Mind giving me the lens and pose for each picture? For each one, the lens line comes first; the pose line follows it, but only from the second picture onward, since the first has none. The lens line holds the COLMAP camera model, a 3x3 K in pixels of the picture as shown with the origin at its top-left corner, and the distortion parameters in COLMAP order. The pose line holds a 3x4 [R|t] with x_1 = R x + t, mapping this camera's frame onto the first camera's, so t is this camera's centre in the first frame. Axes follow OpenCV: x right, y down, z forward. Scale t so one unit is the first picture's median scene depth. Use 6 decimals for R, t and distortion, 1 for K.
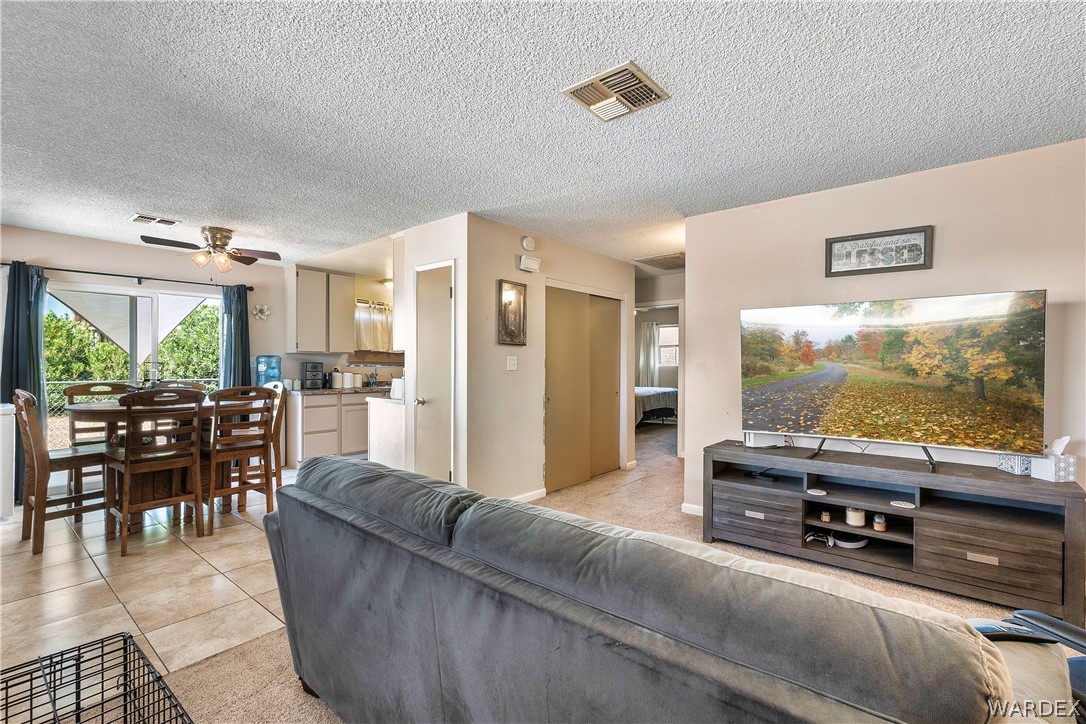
lens RADIAL K [[490.9, 0, 535.5], [0, 490.9, 361.5], [0, 0, 1]] dist [0.001581, -0.000369]
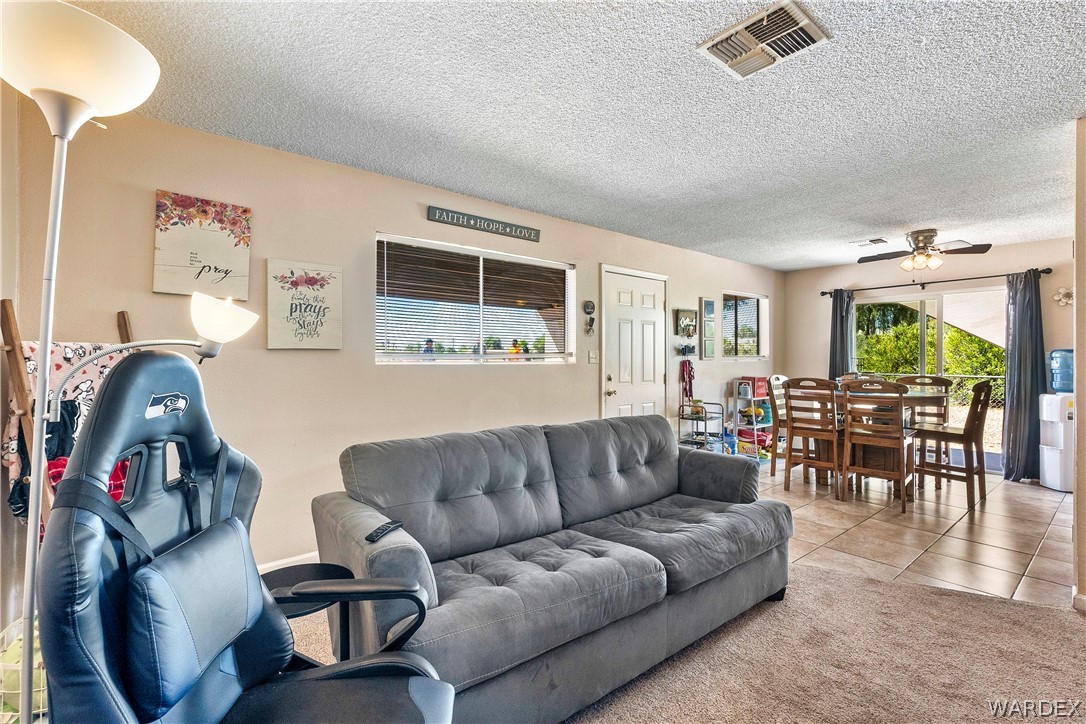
lens RADIAL K [[477.7, 0, 543.0], [0, 477.7, 362.0], [0, 0, 1]] dist [-0.000329, -0.000402]
pose [[-0.190893, 0.008381, -0.981575, 0.373883], [-0.003096, 0.999953, 0.009140, 0.003758], [0.981606, 0.004784, -0.190858, 0.281395]]
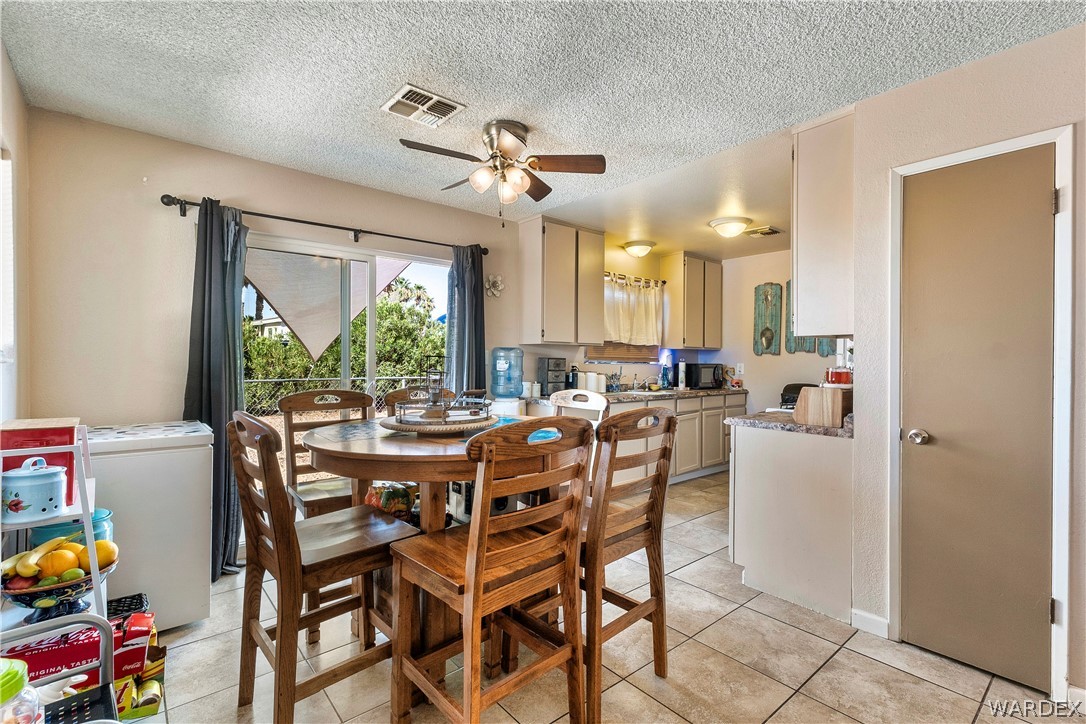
lens RADIAL K [[490.9, 0, 535.5], [0, 490.9, 361.5], [0, 0, 1]] dist [0.001581, -0.000369]
pose [[0.984836, 0.002922, -0.173465, -0.363920], [-0.001552, 0.999967, 0.008033, 0.001476], [0.173483, -0.007642, 0.984807, 0.306990]]
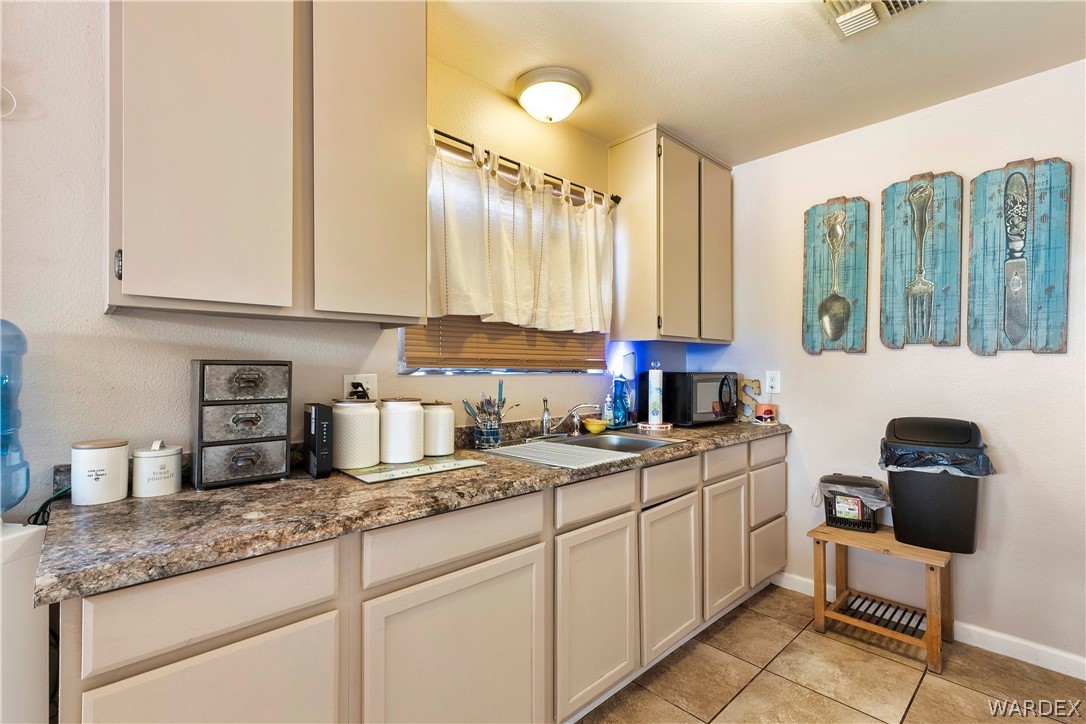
lens RADIAL K [[490.9, 0, 535.5], [0, 490.9, 361.5], [0, 0, 1]] dist [0.001581, -0.000369]
pose [[0.992283, -0.004282, -0.123922, -0.304560], [0.003875, 0.999986, -0.003523, 0.003858], [0.123935, 0.003016, 0.992286, 0.815274]]
